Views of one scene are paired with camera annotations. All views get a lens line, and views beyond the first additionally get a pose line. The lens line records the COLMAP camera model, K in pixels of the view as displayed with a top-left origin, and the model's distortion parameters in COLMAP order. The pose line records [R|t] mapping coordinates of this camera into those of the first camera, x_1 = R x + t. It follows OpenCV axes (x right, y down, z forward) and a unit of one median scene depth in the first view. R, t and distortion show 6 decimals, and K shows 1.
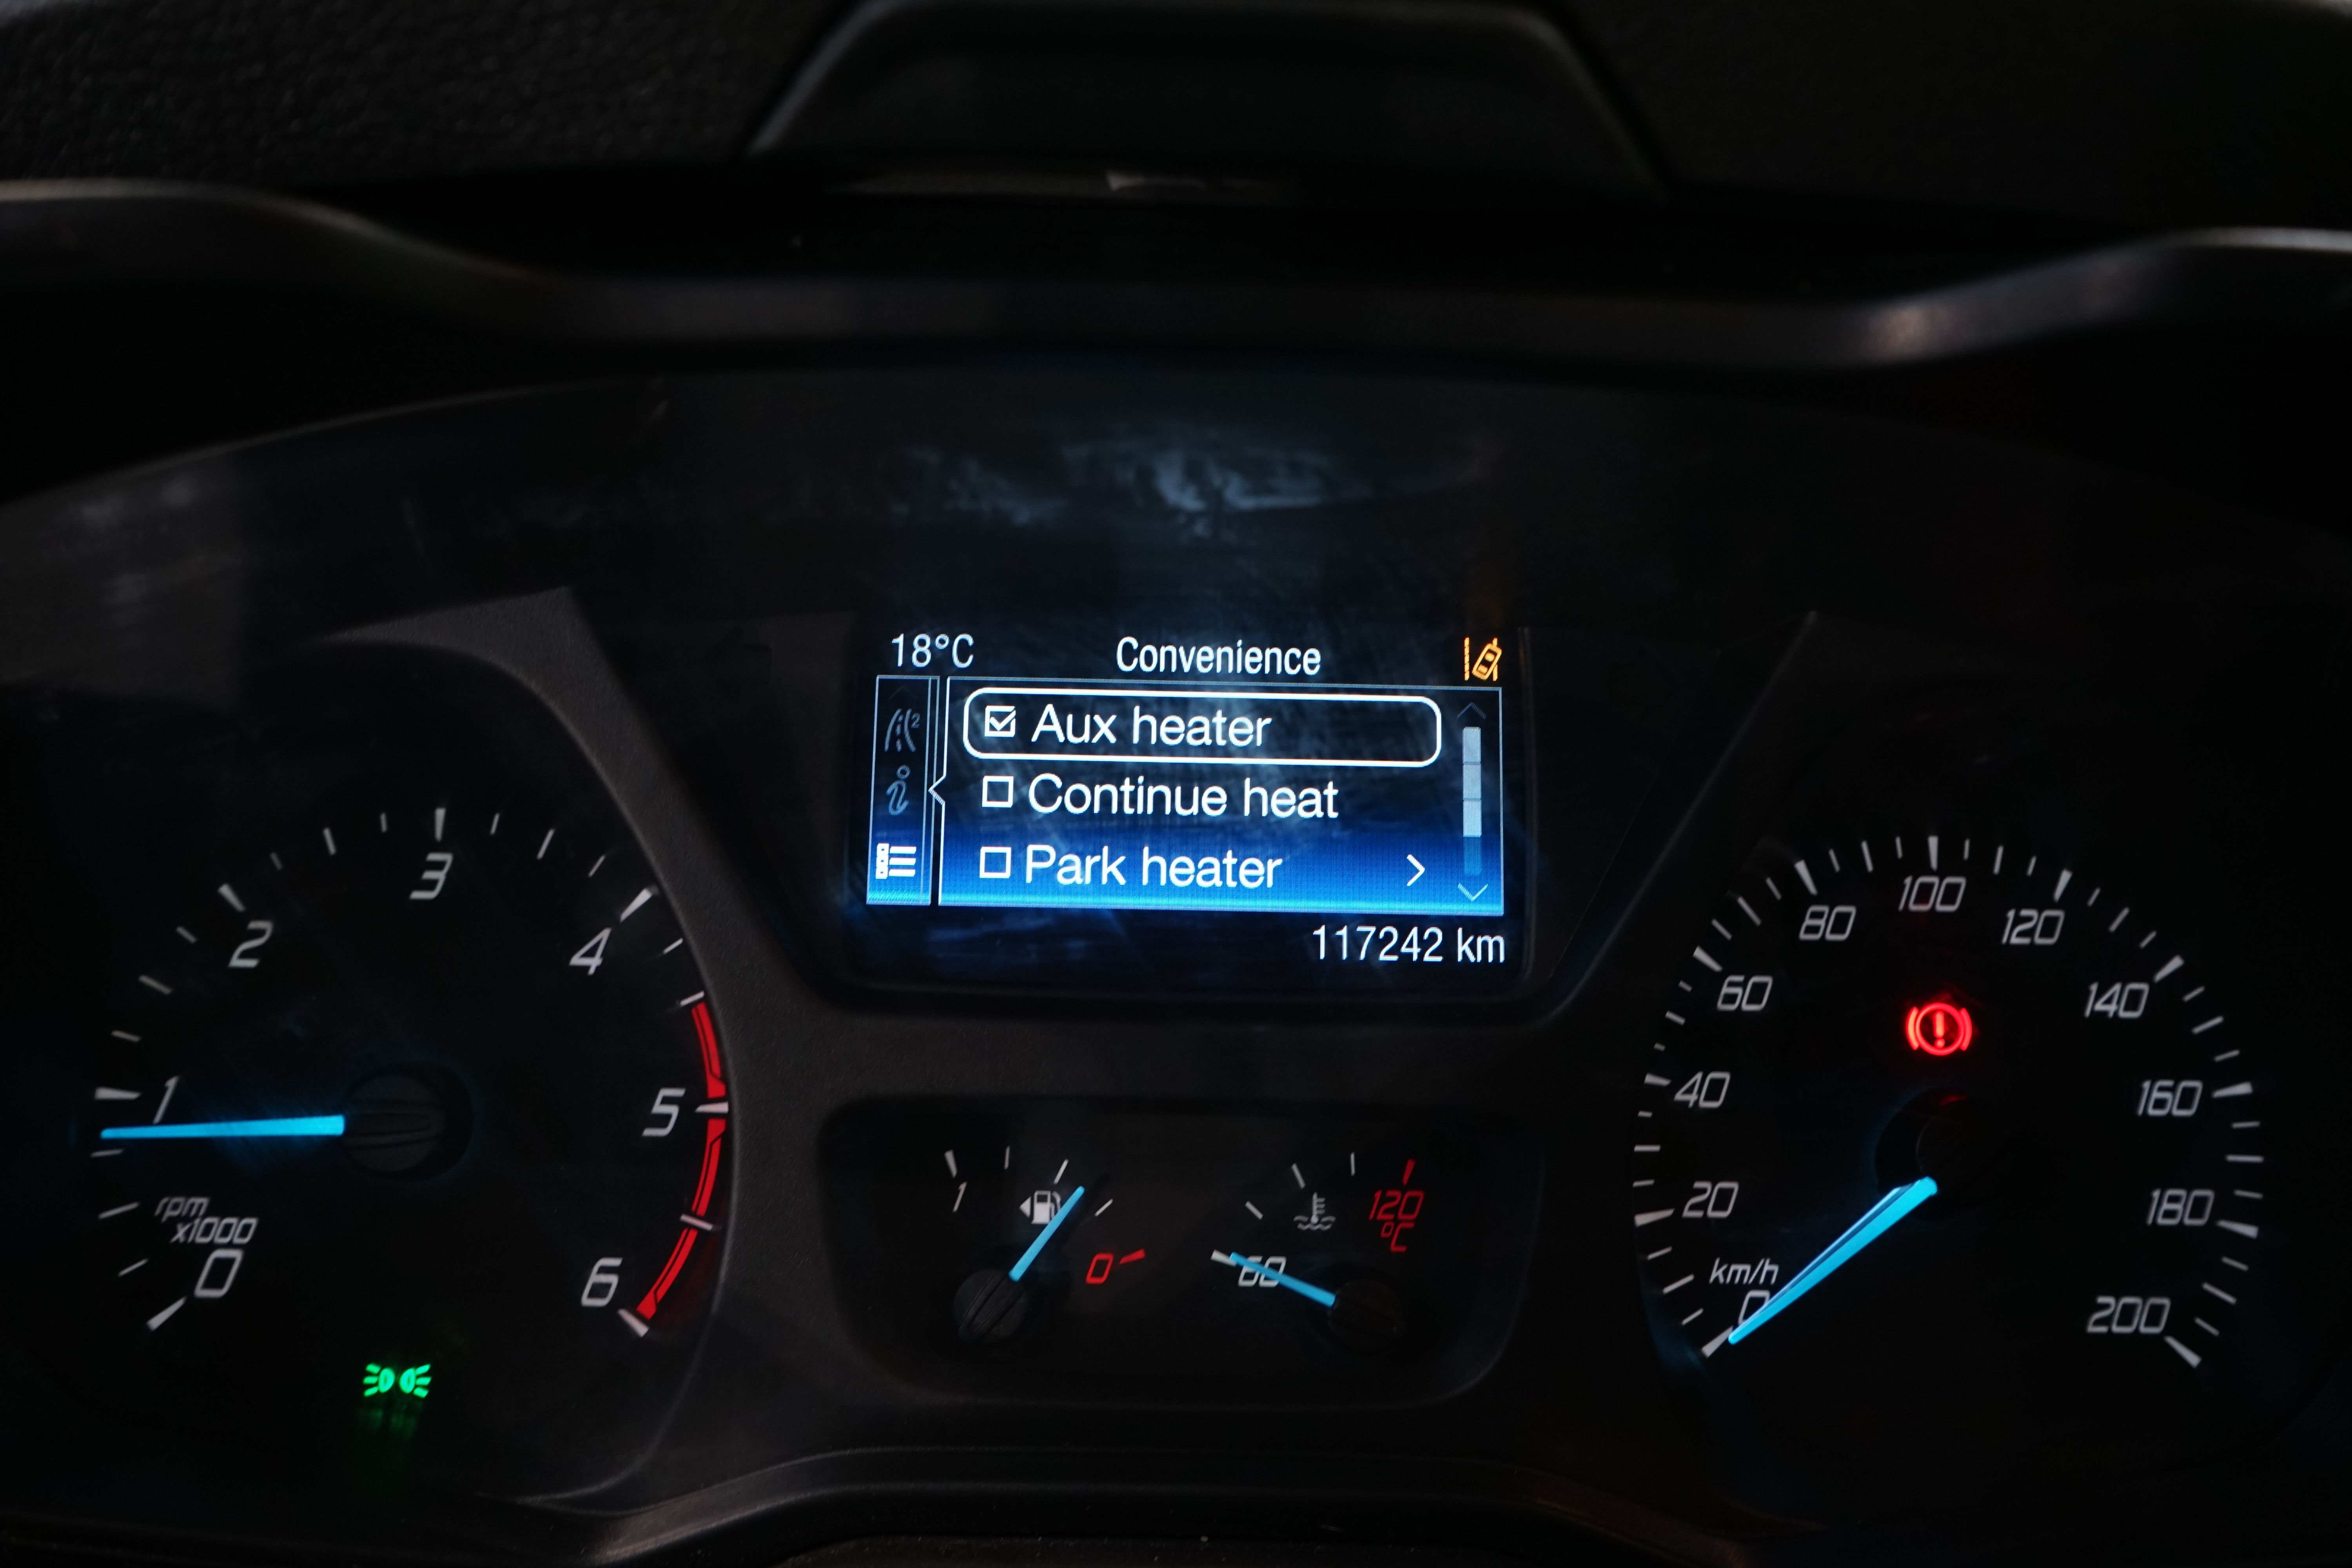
lens RADIAL K [[1955.2, 0, 1176.8], [0, 1955.2, 782.7], [0, 0, 1]] dist [0.005426, -0.002435]
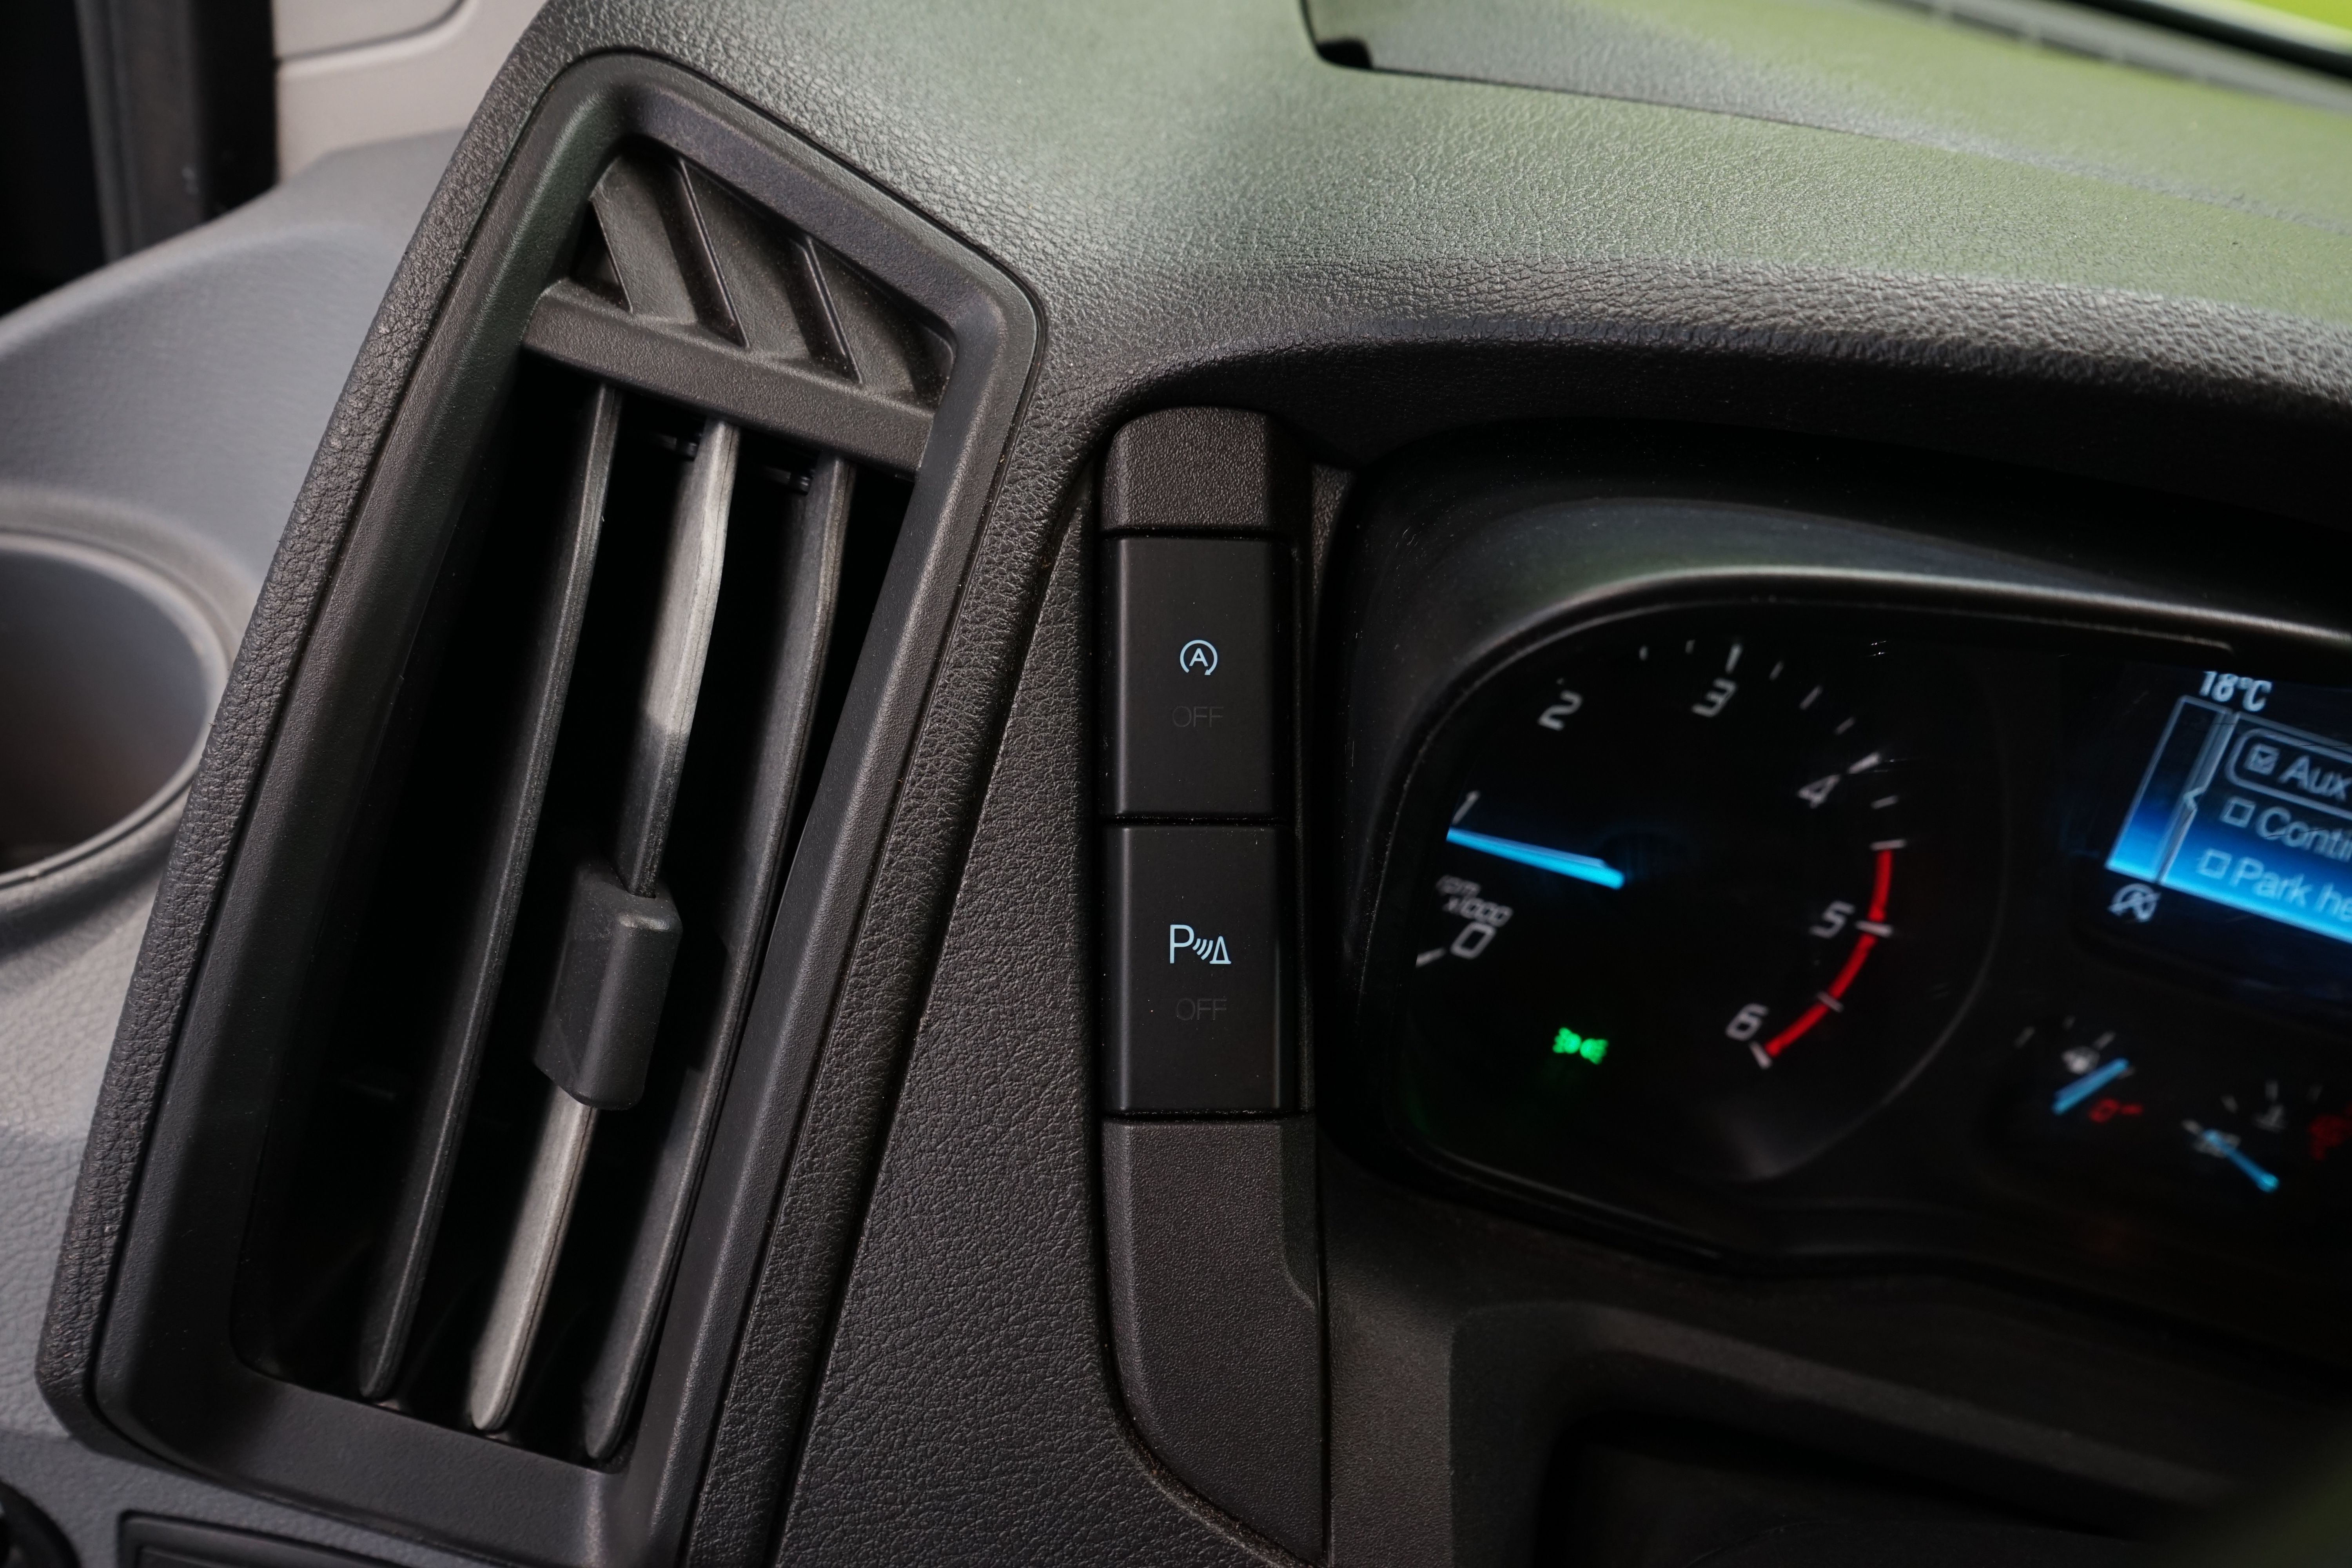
lens RADIAL K [[1955.2, 0, 1175.2], [0, 1955.2, 783.8], [0, 0, 1]] dist [0.005426, -0.002435]
pose [[0.963271, 0.263924, 0.049532, -0.778572], [-0.259691, 0.868634, 0.421943, -0.347551], [0.068336, -0.419308, 0.905268, -0.167026]]
